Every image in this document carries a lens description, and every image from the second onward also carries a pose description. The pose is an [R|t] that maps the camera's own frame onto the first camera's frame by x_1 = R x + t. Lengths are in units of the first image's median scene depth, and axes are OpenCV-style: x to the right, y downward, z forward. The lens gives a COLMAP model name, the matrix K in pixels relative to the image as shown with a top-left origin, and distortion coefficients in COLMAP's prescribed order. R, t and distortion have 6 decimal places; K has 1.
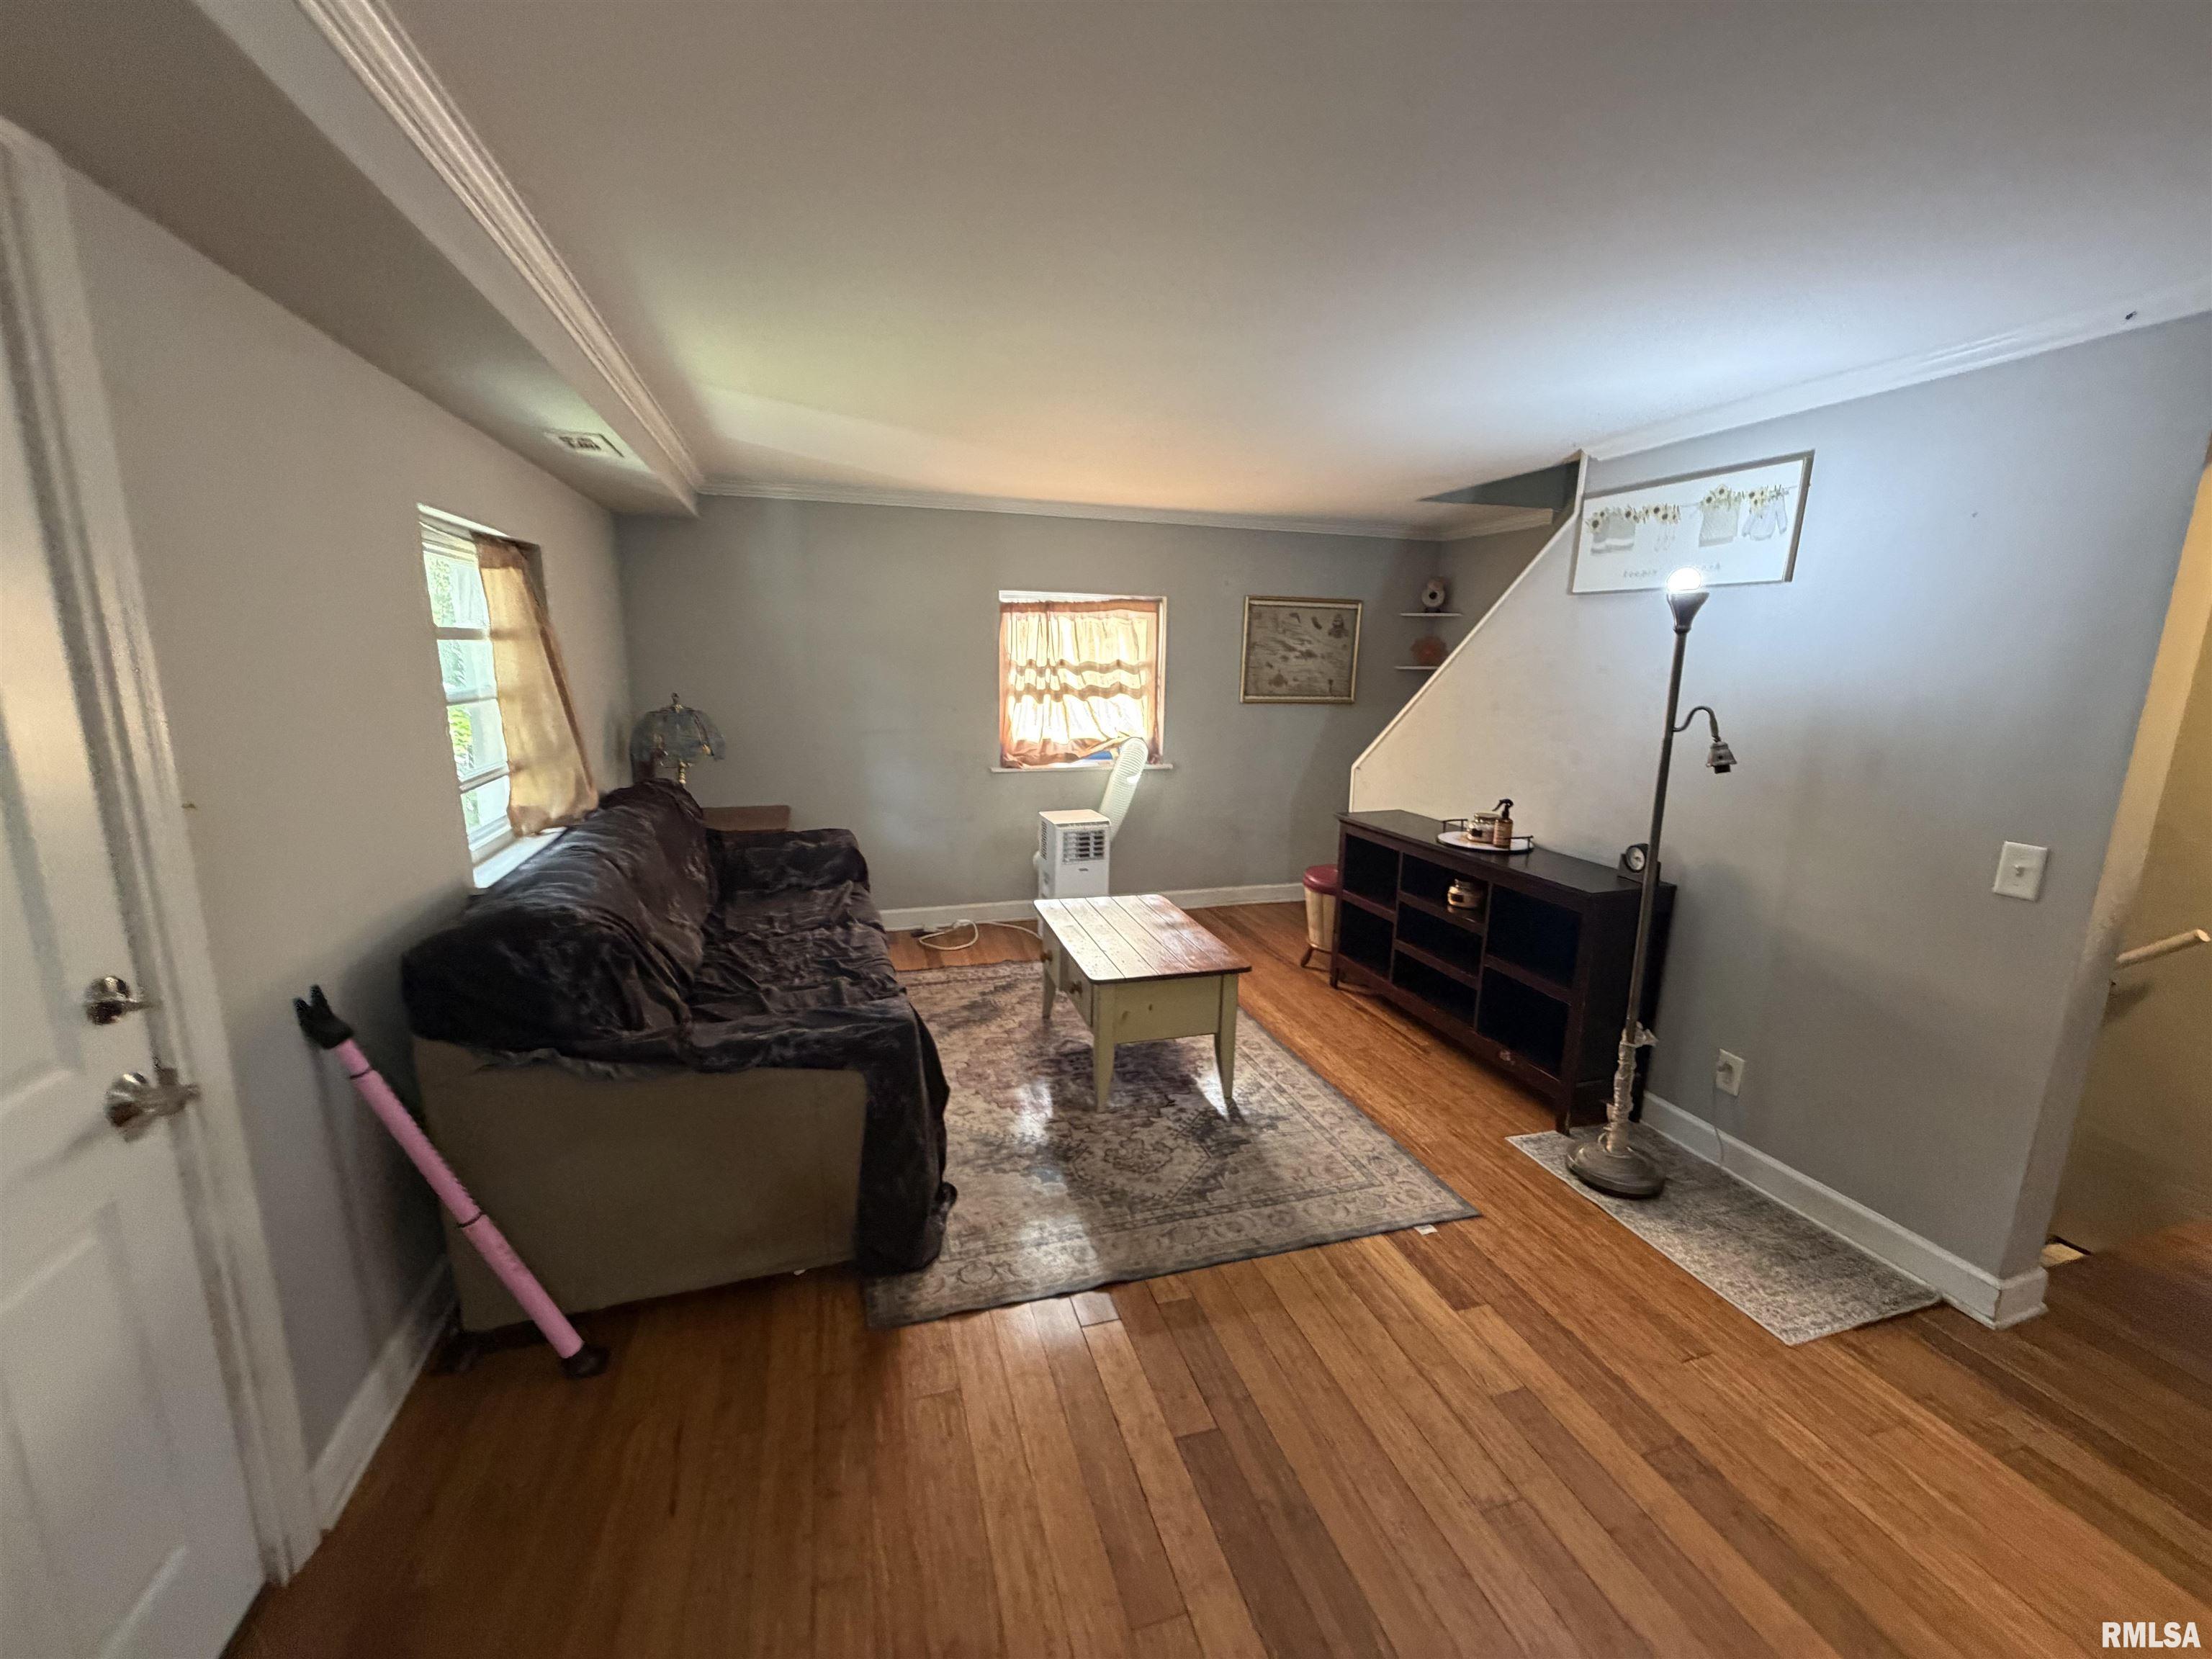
lens RADIAL K [[881.4, 0, 1102.2], [0, 881.4, 831.7], [0, 0, 1]] dist [0.000048, 0.000227]
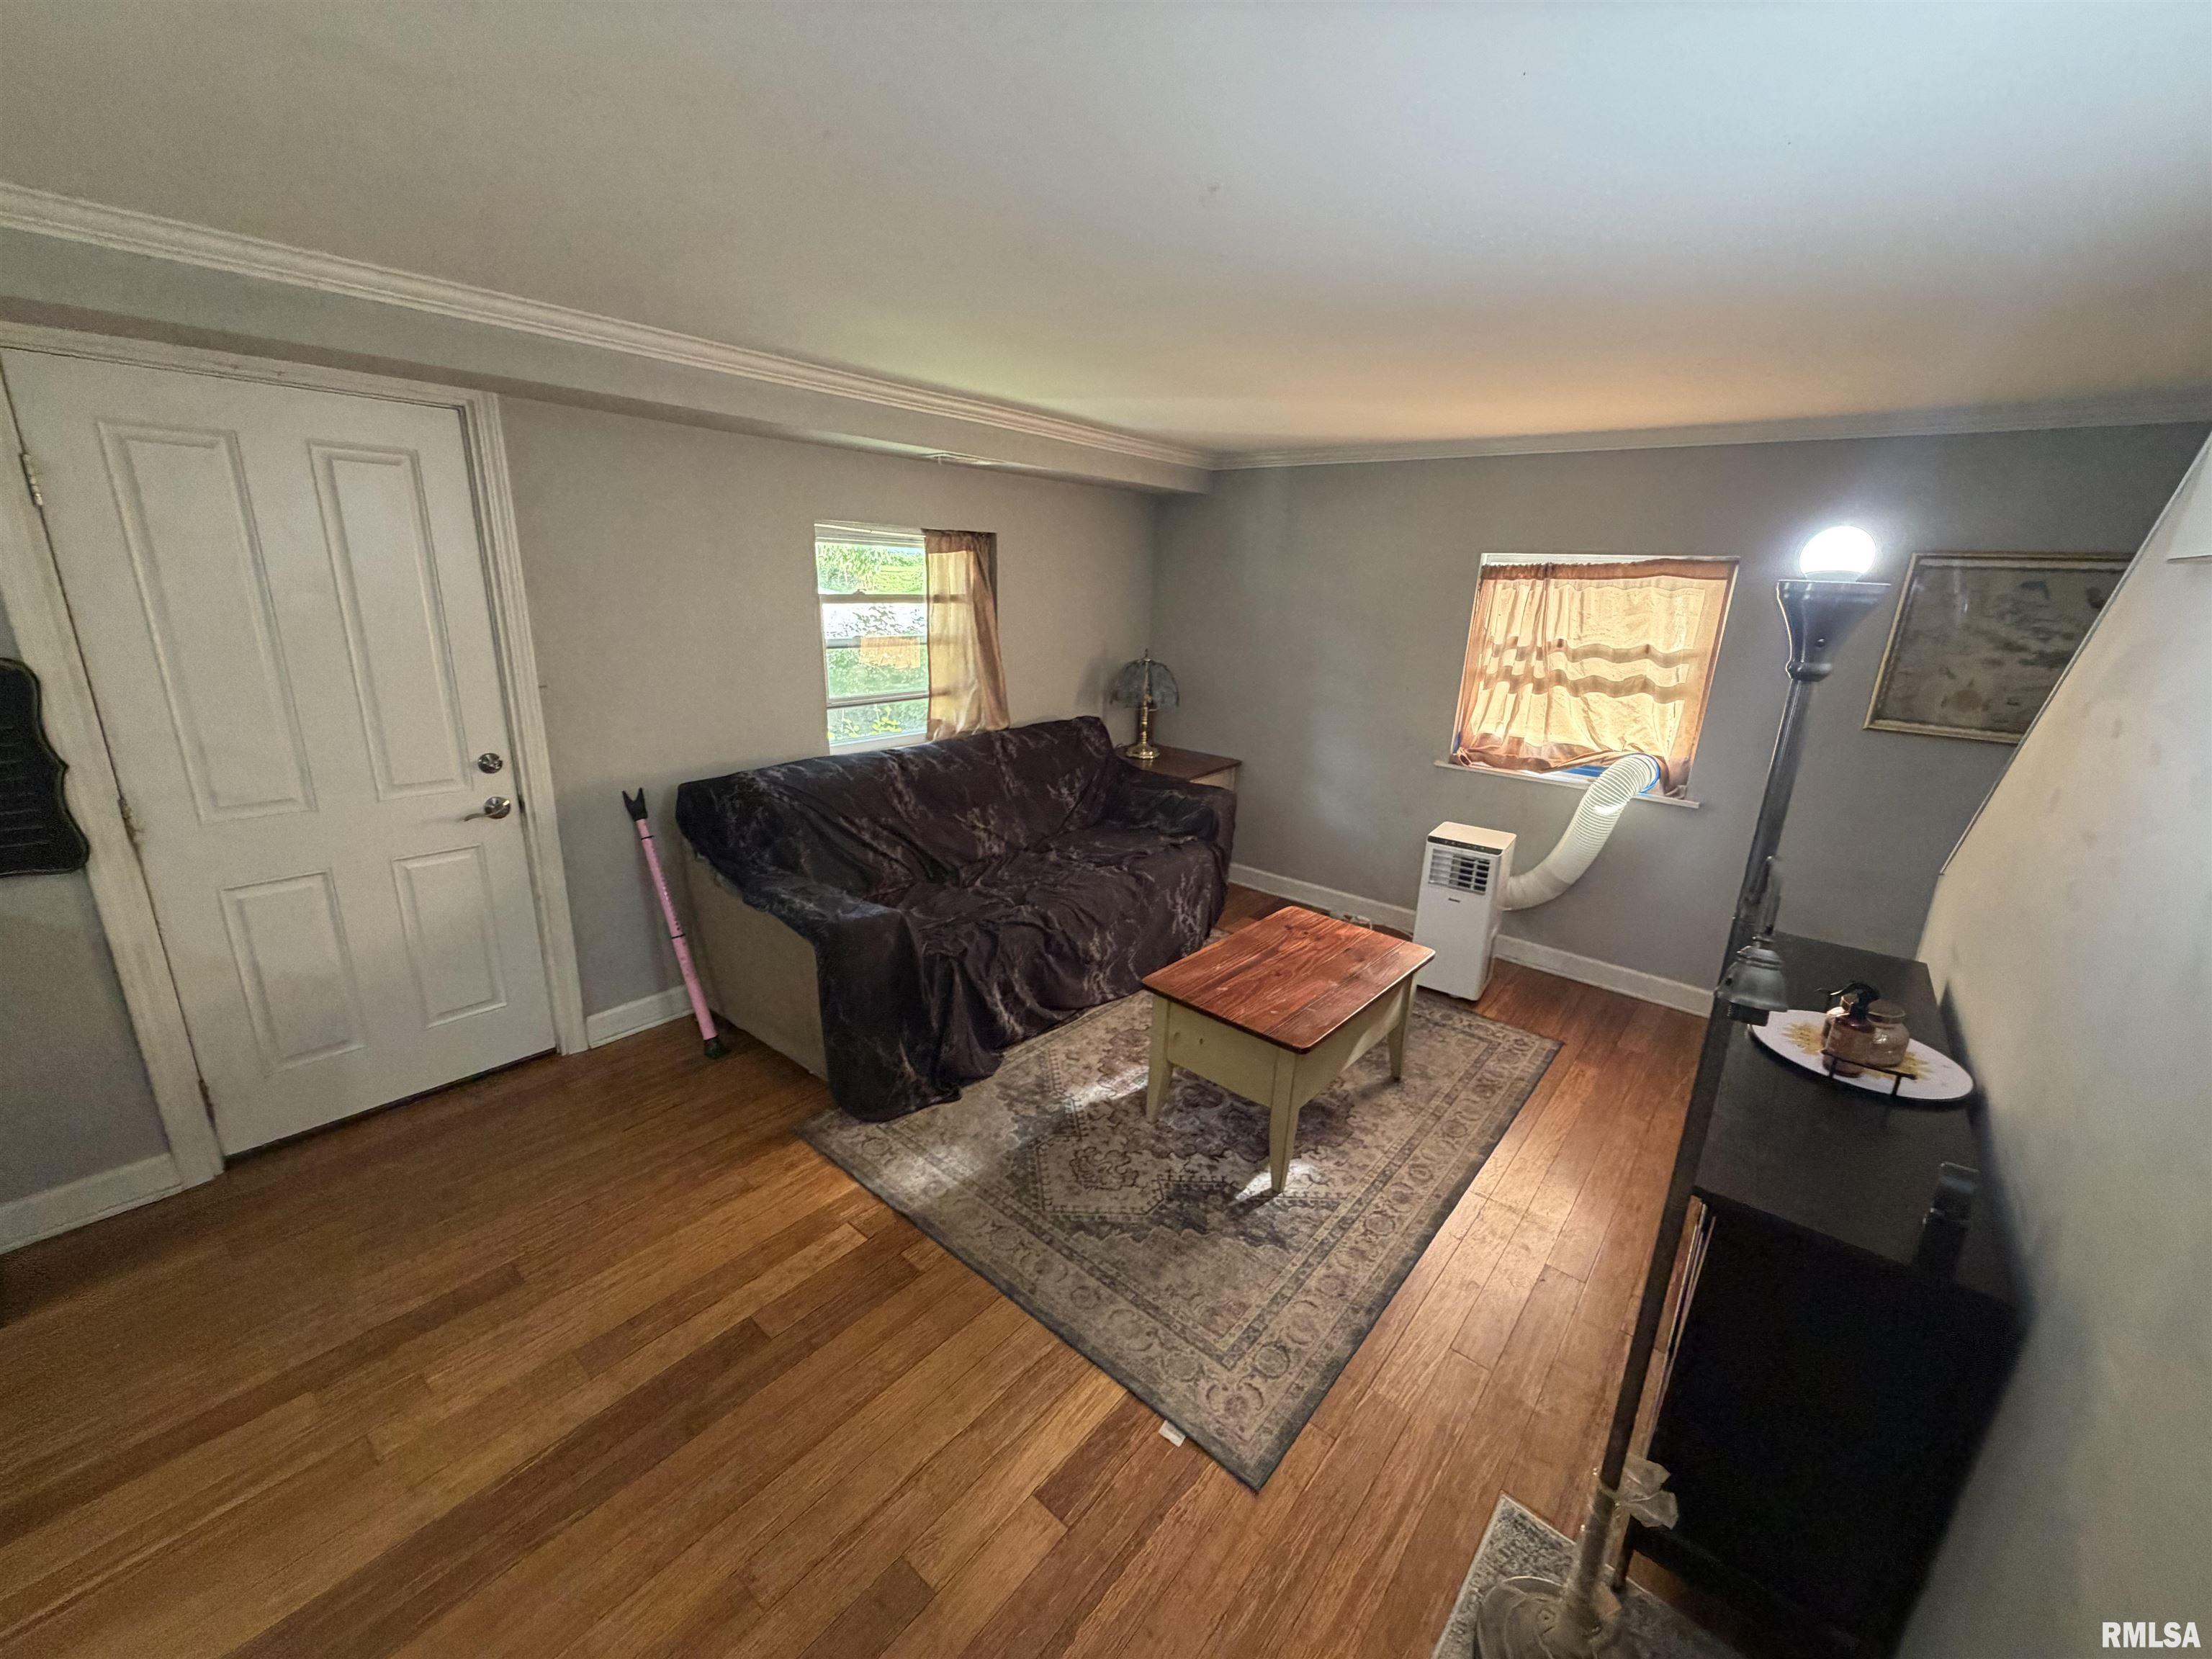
lens RADIAL K [[881.4, 0, 1102.2], [0, 881.4, 831.7], [0, 0, 1]] dist [0.000048, 0.000227]
pose [[0.543261, 0.238894, -0.804858, 0.469759], [-0.194220, 0.968418, 0.156347, -0.087561], [0.816790, 0.071382, 0.572502, 0.277585]]
